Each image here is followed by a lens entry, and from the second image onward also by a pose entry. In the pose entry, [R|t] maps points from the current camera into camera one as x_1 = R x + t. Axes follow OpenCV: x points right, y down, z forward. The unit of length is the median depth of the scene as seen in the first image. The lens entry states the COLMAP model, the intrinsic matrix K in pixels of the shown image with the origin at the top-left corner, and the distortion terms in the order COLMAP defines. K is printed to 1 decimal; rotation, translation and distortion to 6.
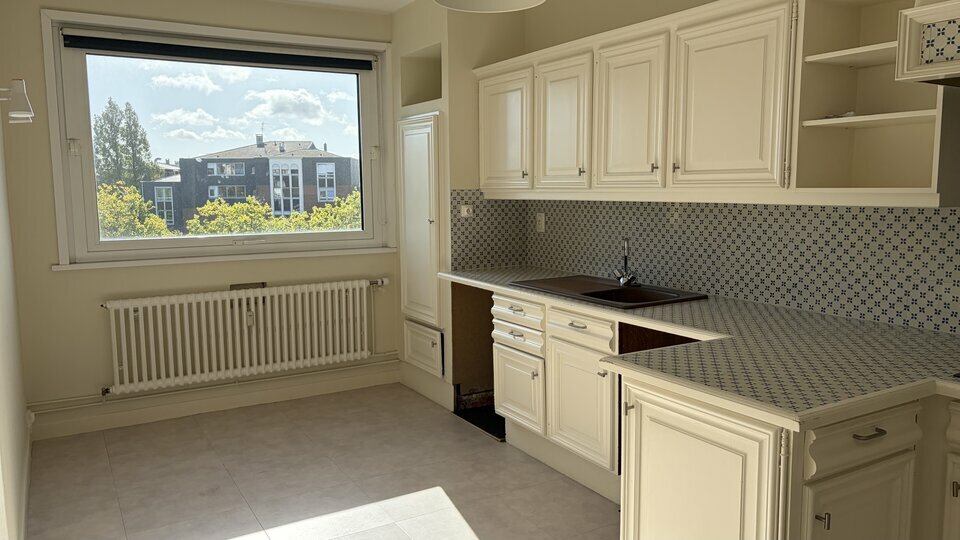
lens RADIAL K [[713.5, 0, 480.0], [0, 713.5, 270.0], [0, 0, 1]] dist [0.050232, -0.005784]
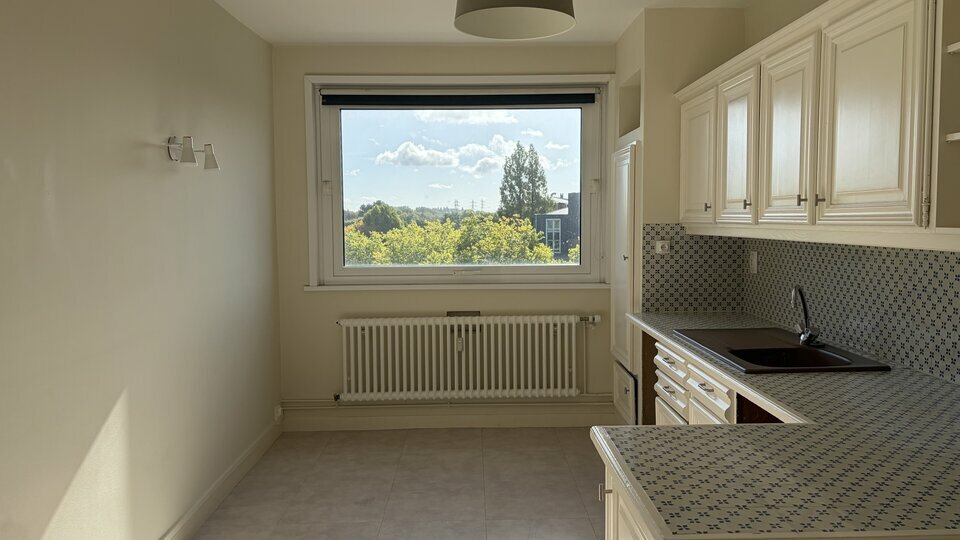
lens RADIAL K [[716.7, 0, 504.1], [0, 716.7, 265.8], [0, 0, 1]] dist [0.044534, -0.002554]
pose [[0.881138, 0.034240, -0.471617, 0.232801], [-0.057662, 0.997712, -0.035298, -0.014814], [0.469329, 0.058297, 0.881097, 0.095150]]
